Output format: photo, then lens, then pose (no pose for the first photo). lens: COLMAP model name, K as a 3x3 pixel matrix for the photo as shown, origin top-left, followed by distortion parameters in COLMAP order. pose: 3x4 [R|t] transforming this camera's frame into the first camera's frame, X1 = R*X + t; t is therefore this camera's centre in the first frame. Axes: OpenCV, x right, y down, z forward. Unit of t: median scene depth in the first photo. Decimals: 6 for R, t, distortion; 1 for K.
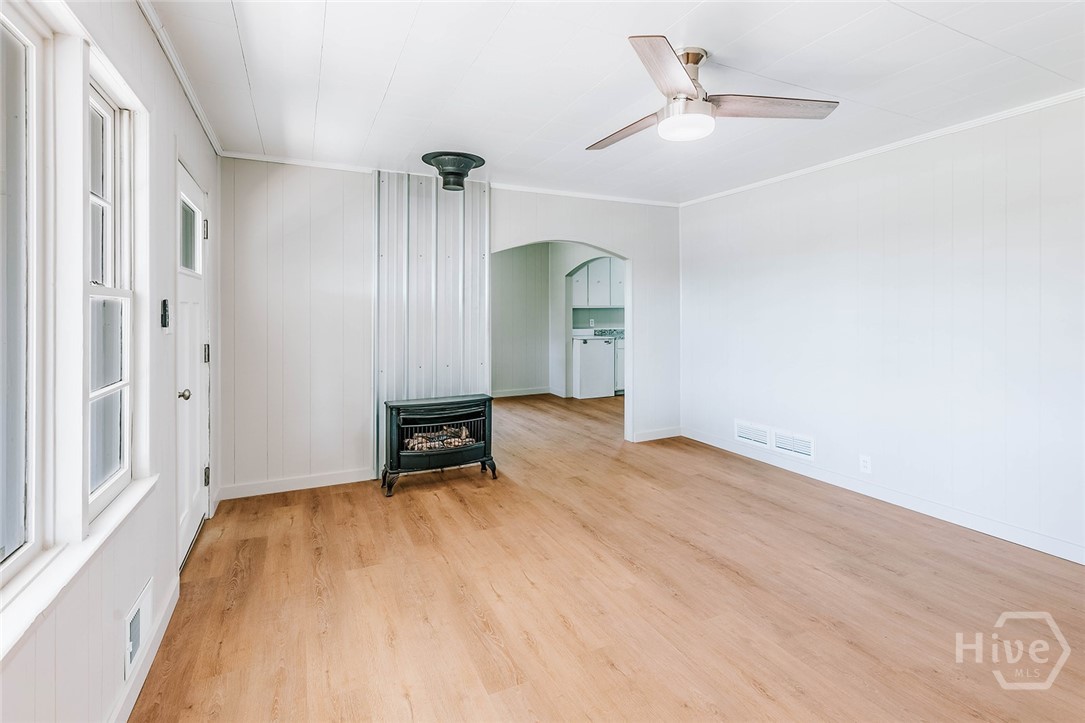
lens RADIAL K [[509.0, 0, 542.5], [0, 509.0, 361.5], [0, 0, 1]] dist [0.009186, 0.000202]
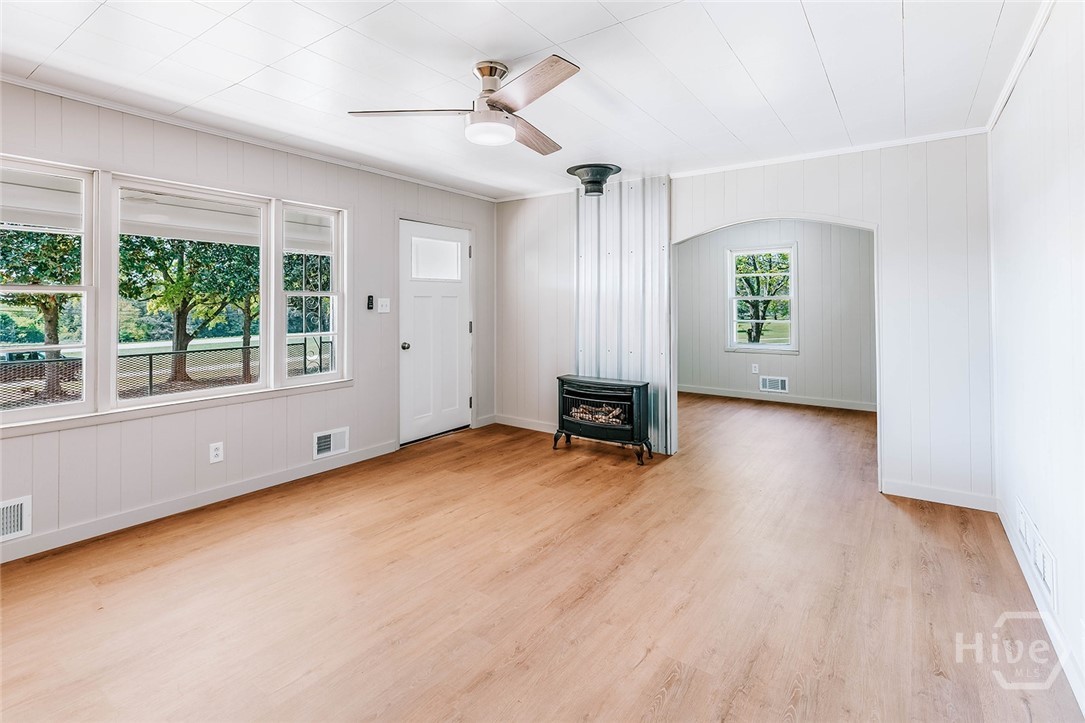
lens RADIAL K [[509.0, 0, 542.5], [0, 509.0, 361.5], [0, 0, 1]] dist [0.009186, 0.000202]
pose [[0.484216, 0.106933, -0.868390, 0.929617], [-0.089741, 0.993339, 0.072280, -0.047967], [0.870334, 0.042931, 0.490586, 0.417505]]
